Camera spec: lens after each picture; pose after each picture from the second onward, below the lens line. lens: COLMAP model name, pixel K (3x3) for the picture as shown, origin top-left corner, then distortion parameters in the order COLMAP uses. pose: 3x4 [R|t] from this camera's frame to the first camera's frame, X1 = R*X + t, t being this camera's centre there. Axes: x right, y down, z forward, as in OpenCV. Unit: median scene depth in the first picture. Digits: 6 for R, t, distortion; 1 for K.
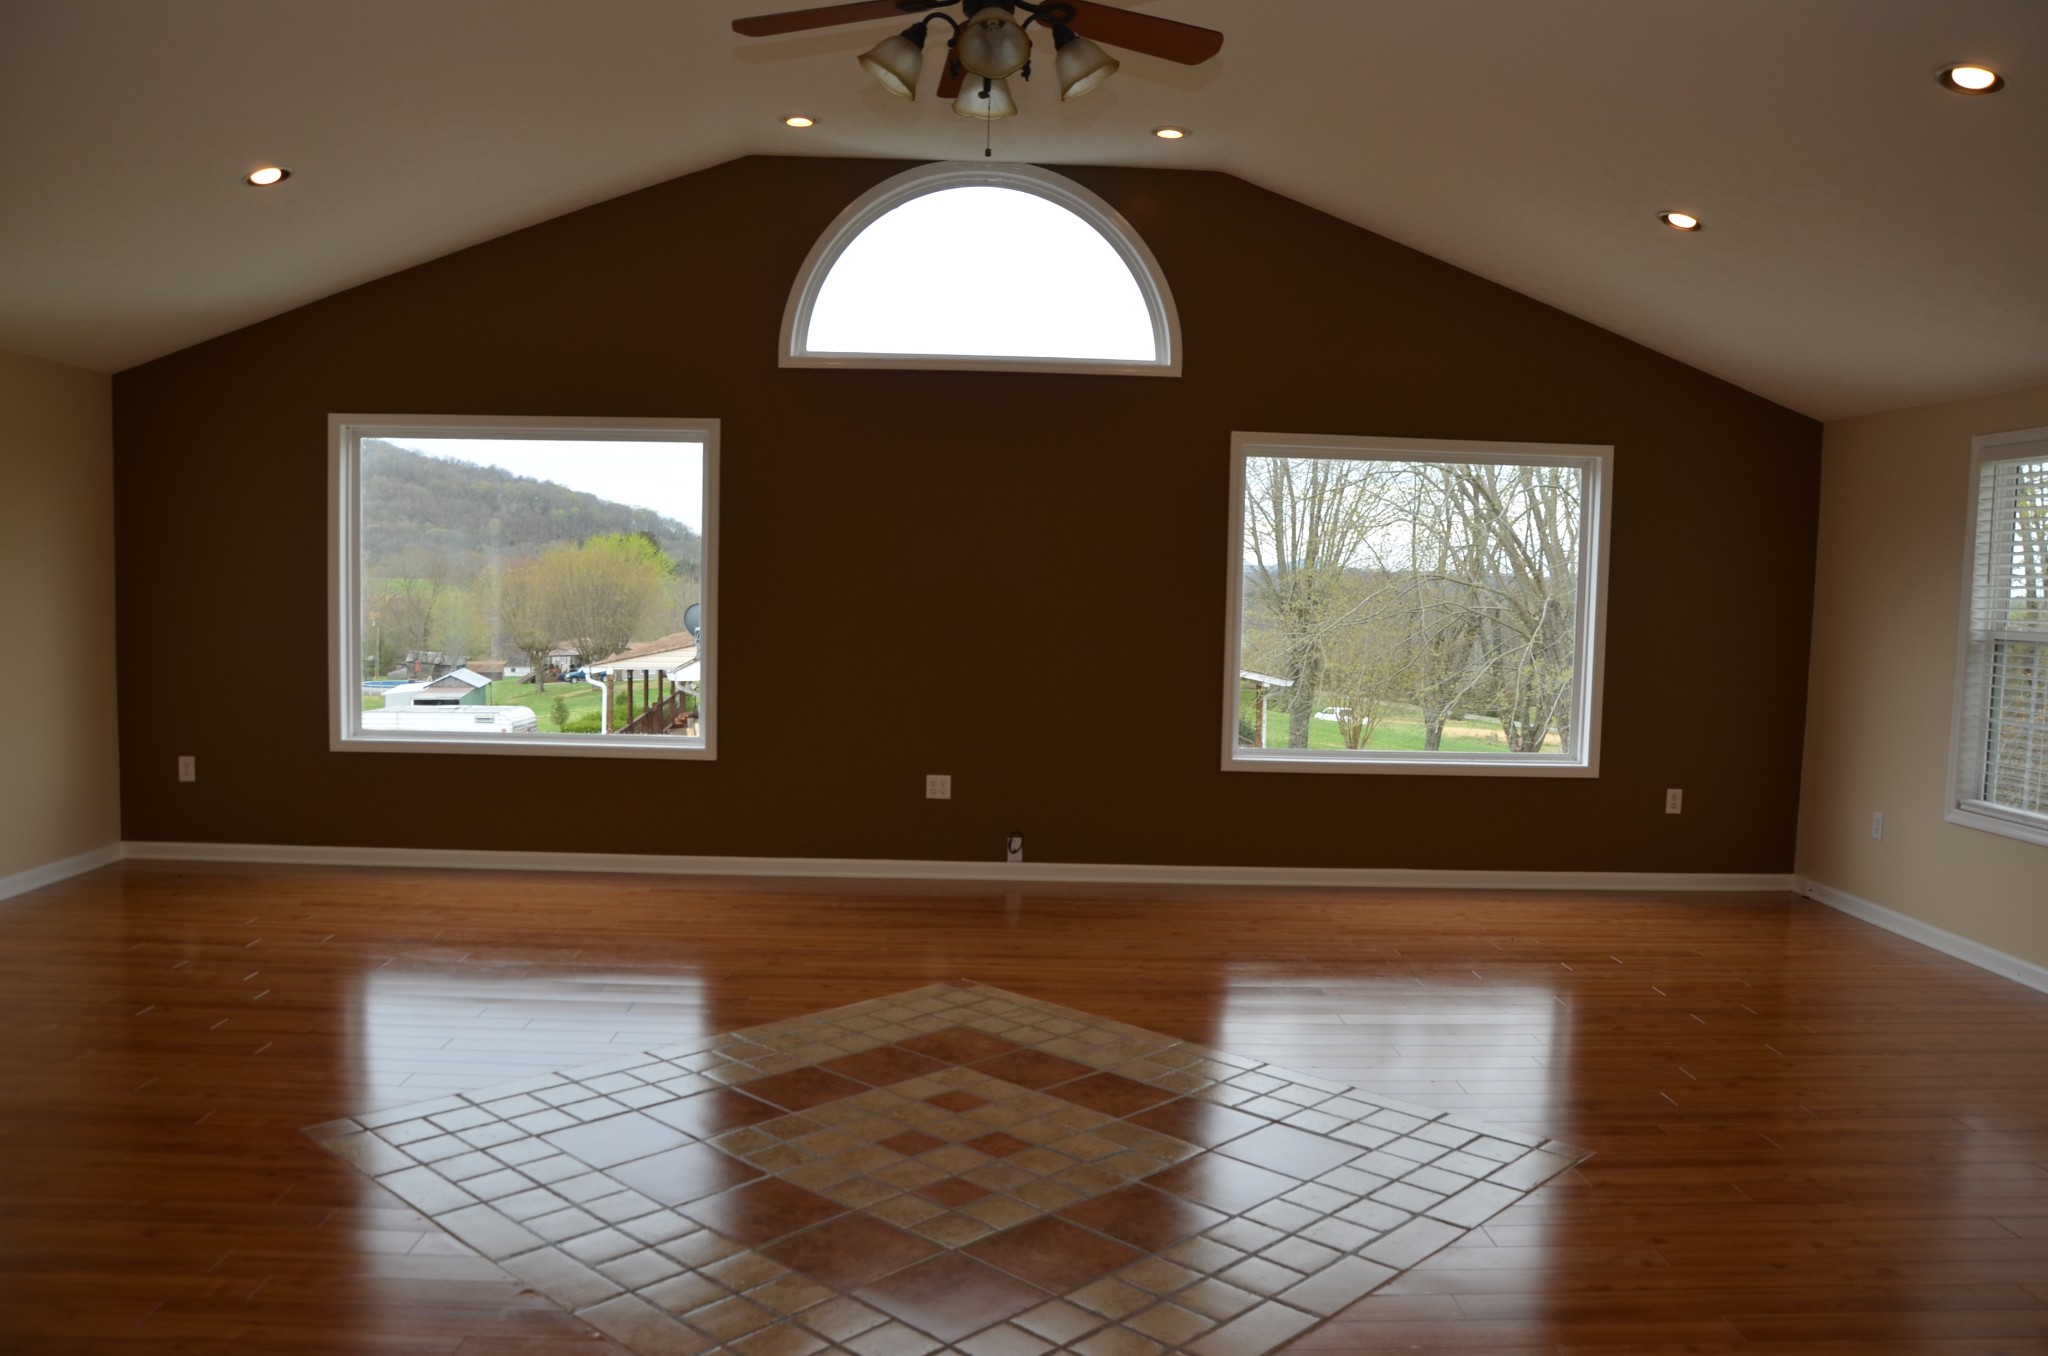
lens RADIAL K [[1580.6, 0, 1024.4], [0, 1580.6, 679.7], [0, 0, 1]] dist [-0.138369, 0.057676]
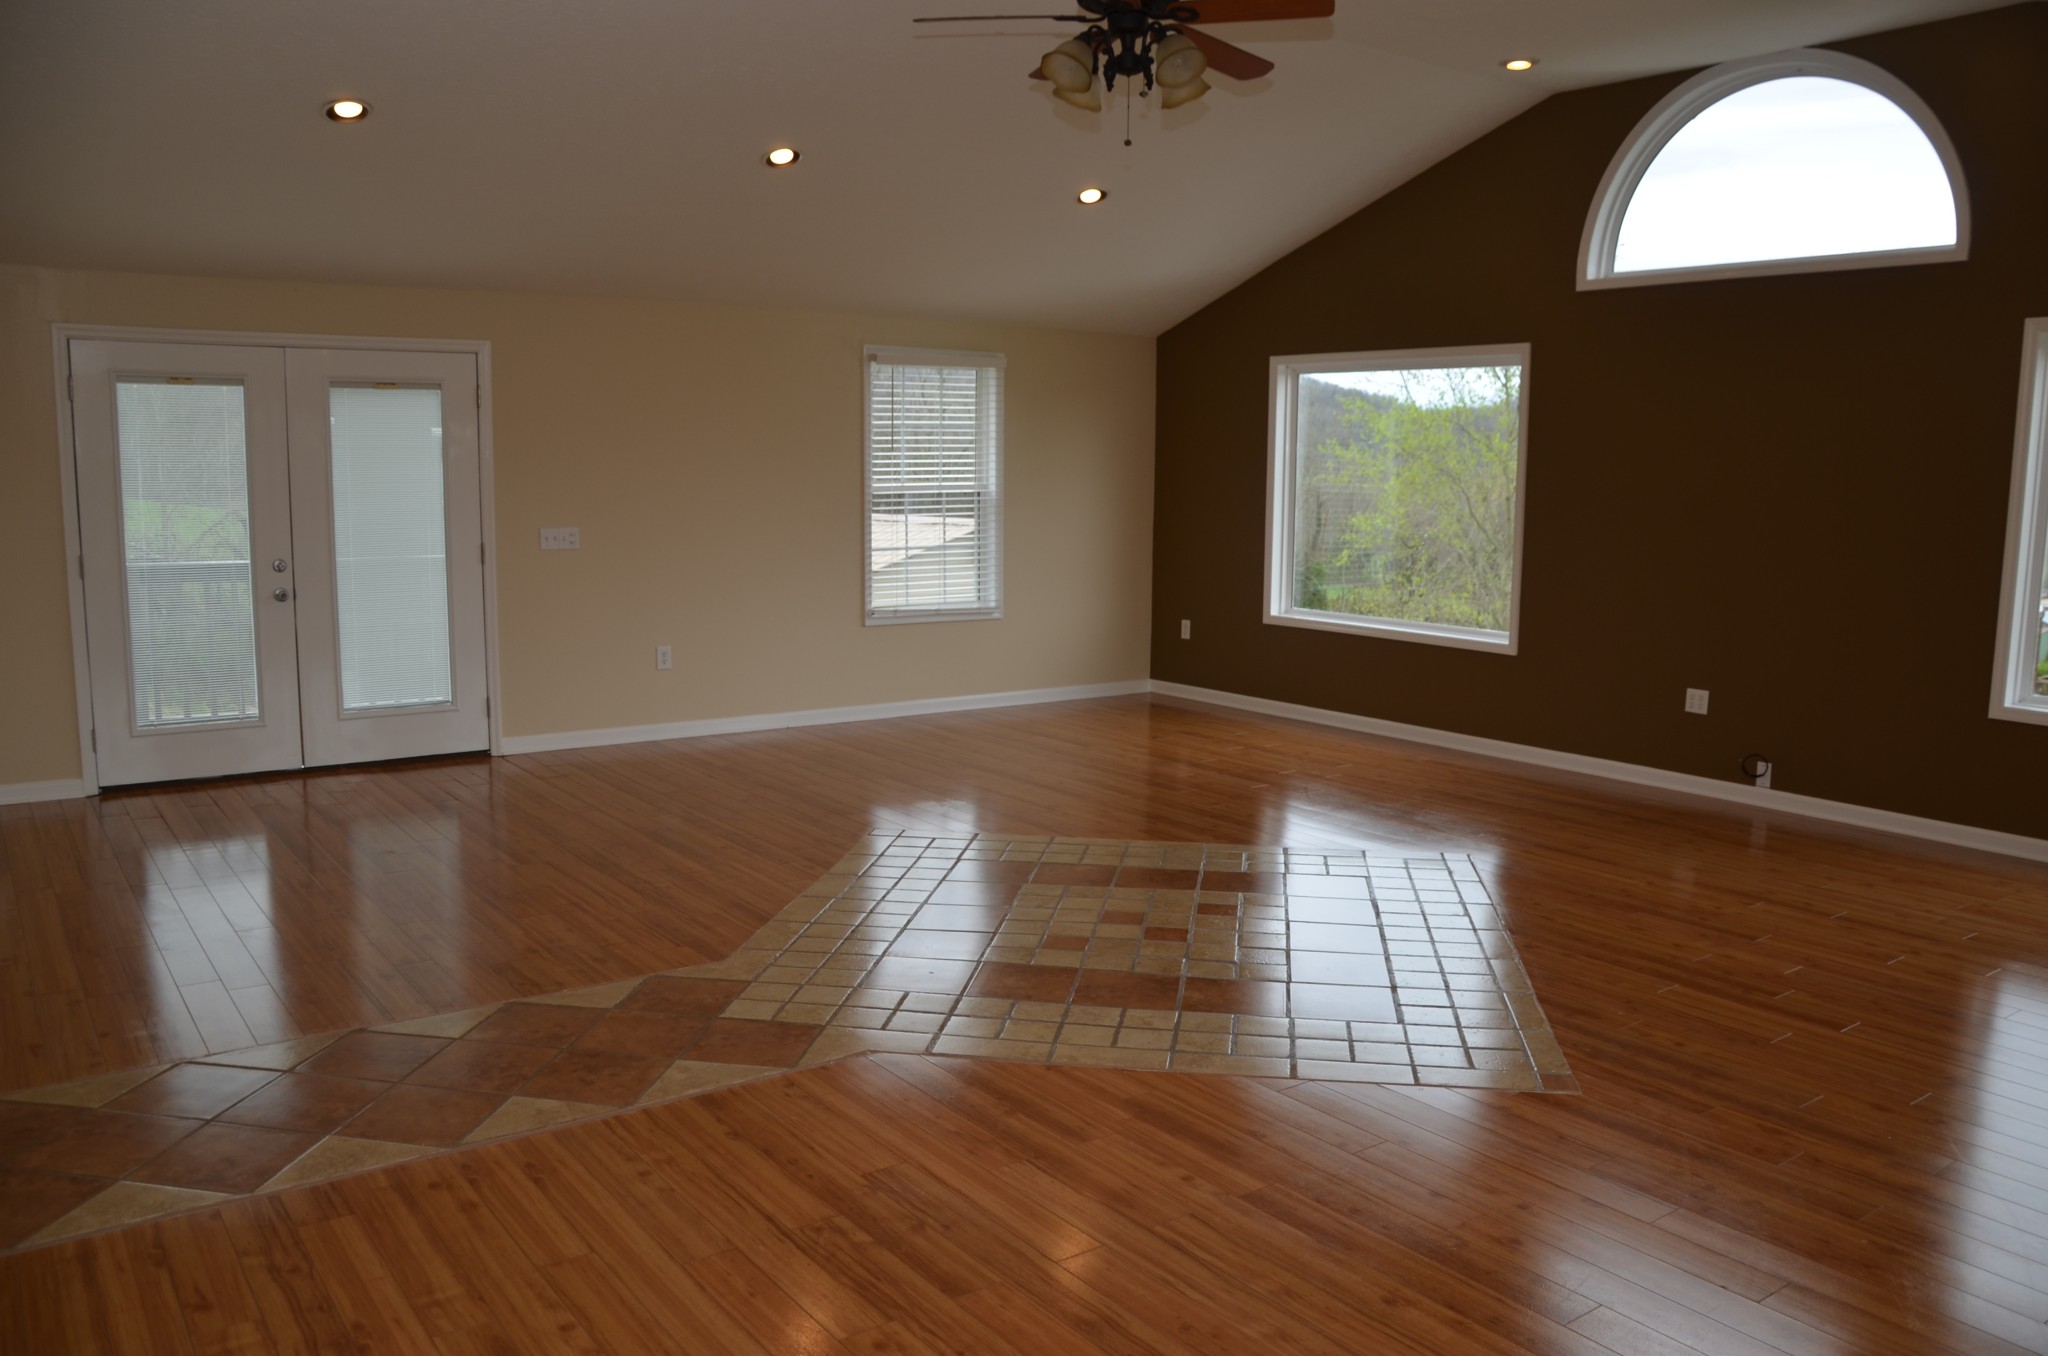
lens RADIAL K [[1580.6, 0, 1020.1], [0, 1580.6, 684.3], [0, 0, 1]] dist [-0.138369, 0.057676]
pose [[0.554504, 0.098361, -0.826348, 0.515891], [-0.051697, 0.995144, 0.083763, -0.001943], [0.830574, -0.003728, 0.556896, 0.105997]]
